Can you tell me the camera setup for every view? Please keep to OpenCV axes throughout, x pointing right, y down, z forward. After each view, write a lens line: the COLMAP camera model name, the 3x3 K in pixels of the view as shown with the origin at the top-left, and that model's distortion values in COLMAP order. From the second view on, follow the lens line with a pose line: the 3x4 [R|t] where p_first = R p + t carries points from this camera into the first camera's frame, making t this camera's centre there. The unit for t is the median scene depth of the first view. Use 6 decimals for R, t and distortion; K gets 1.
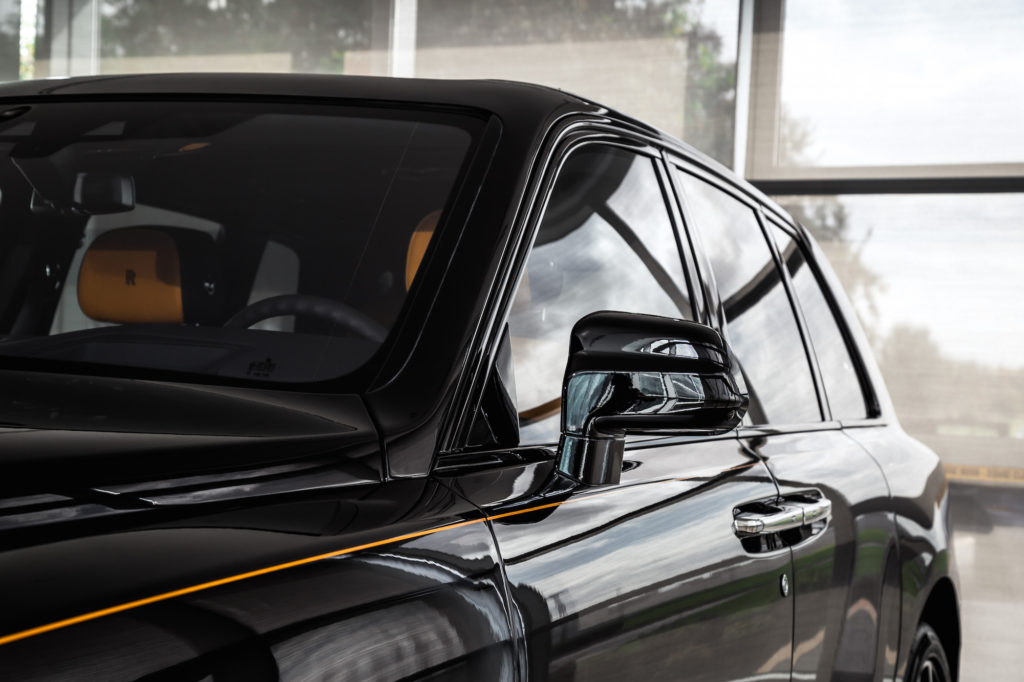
lens RADIAL K [[1995.4, 0, 512.0], [0, 1995.4, 341.0], [0, 0, 1]] dist [0.542196, -0.042585]
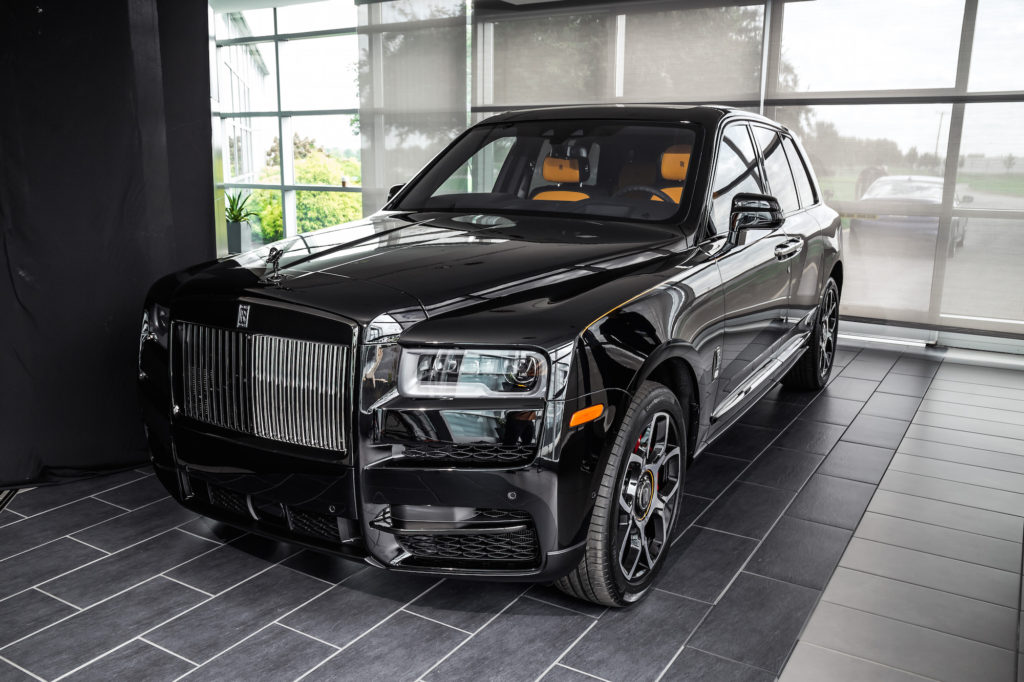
lens RADIAL K [[848.0, 0, 512.0], [0, 848.0, 341.0], [0, 0, 1]] dist [-0.002541, -0.000838]
pose [[0.987512, 0.001395, -0.157538, -0.078444], [0.032639, 0.976454, 0.213242, -0.063456], [0.154126, -0.215721, 0.964214, -0.345842]]
